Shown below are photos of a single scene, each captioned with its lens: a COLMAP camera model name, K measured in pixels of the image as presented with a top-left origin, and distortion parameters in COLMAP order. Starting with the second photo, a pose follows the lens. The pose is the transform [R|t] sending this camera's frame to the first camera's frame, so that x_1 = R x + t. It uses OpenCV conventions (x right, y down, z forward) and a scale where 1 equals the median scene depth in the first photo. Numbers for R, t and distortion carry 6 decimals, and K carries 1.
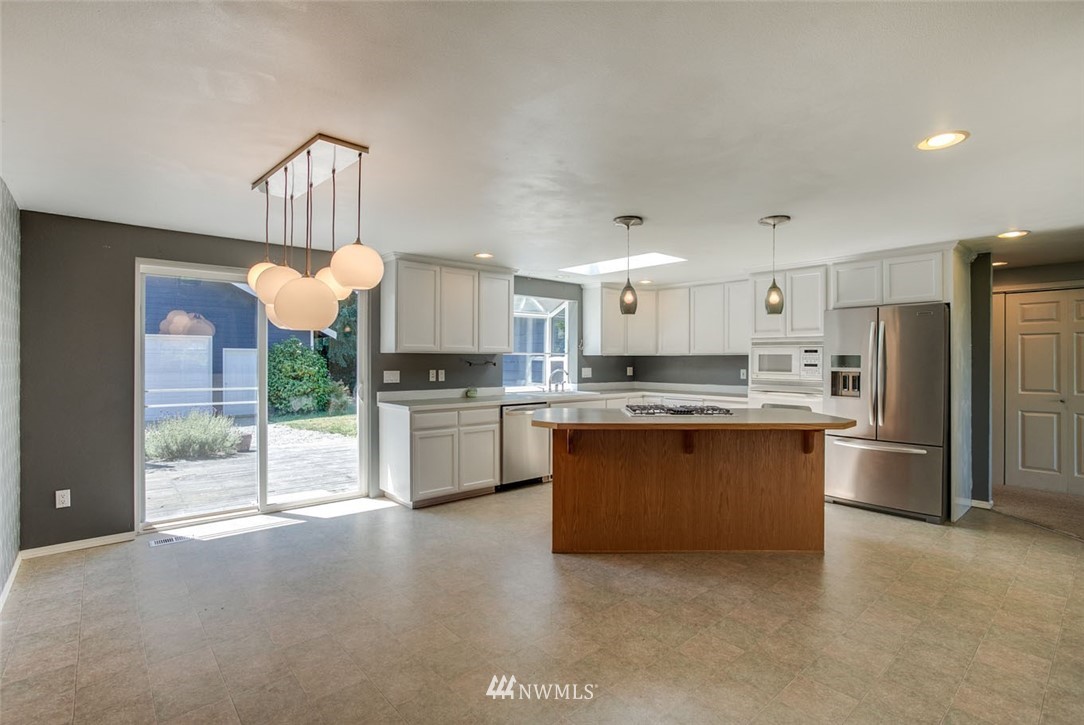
lens RADIAL K [[522.3, 0, 558.8], [0, 522.3, 356.2], [0, 0, 1]] dist [-0.036305, 0.005736]
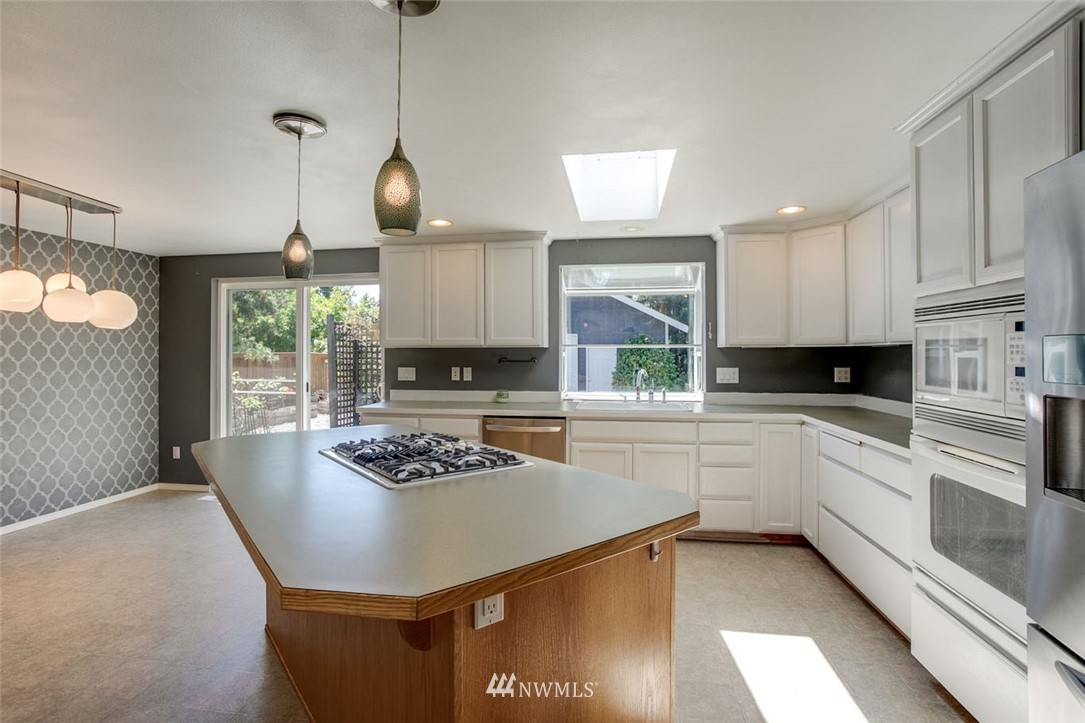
lens RADIAL K [[522.7, 0, 523.7], [0, 522.7, 347.4], [0, 0, 1]] dist [-0.036305, 0.005736]
pose [[0.624337, -0.013664, -0.781035, 0.547482], [0.006990, 0.999905, -0.011905, 0.005015], [0.781124, 0.001973, 0.624373, 0.600912]]
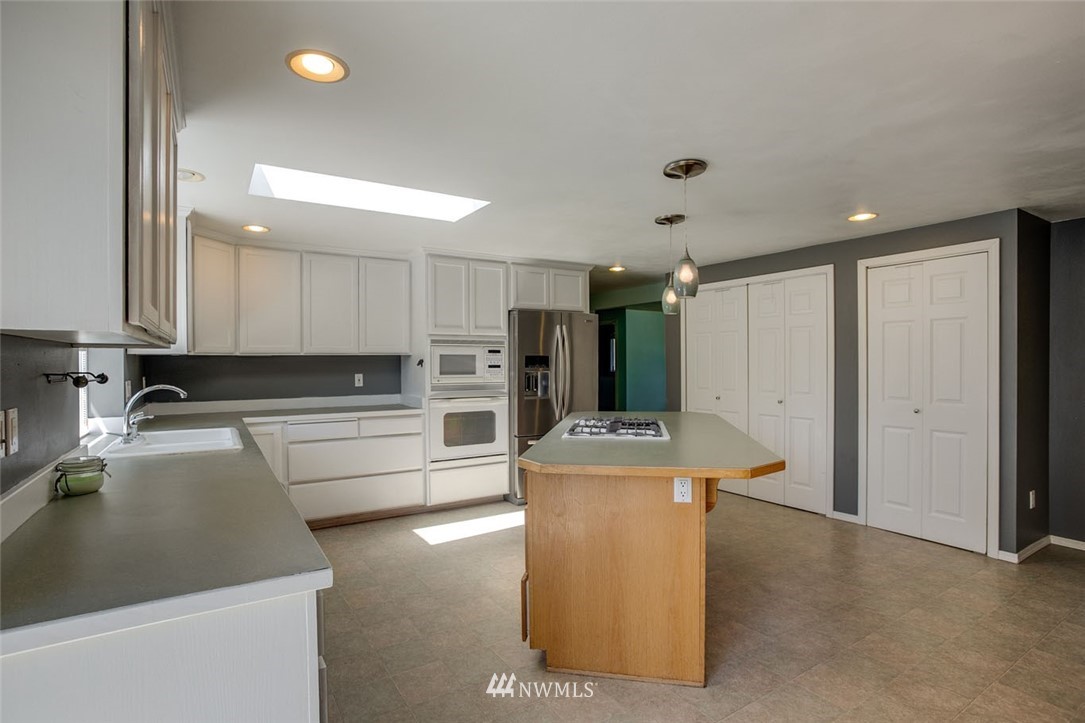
lens RADIAL K [[522.7, 0, 504.2], [0, 522.7, 376.4], [0, 0, 1]] dist [-0.036305, 0.005736]
pose [[0.200201, -0.031392, 0.979252, -0.452226], [-0.000156, 0.999486, 0.032073, 0.005253], [-0.979755, -0.006574, 0.200093, 0.814062]]
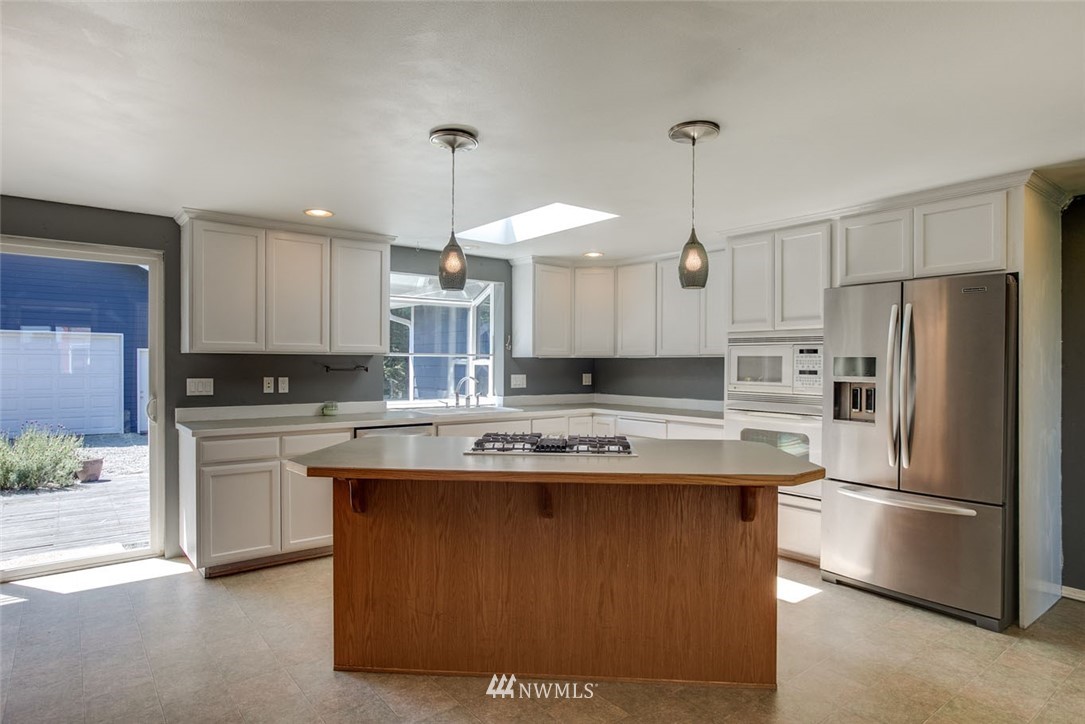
lens RADIAL K [[629.0, 0, 537.9], [0, 629.0, 363.1], [0, 0, 1]] dist [-0.022586, 0.006778]
pose [[0.998142, 0.001806, -0.060912, 0.194554], [-0.001435, 0.999980, 0.006139, 0.001293], [0.060922, -0.006040, 0.998124, 0.181939]]
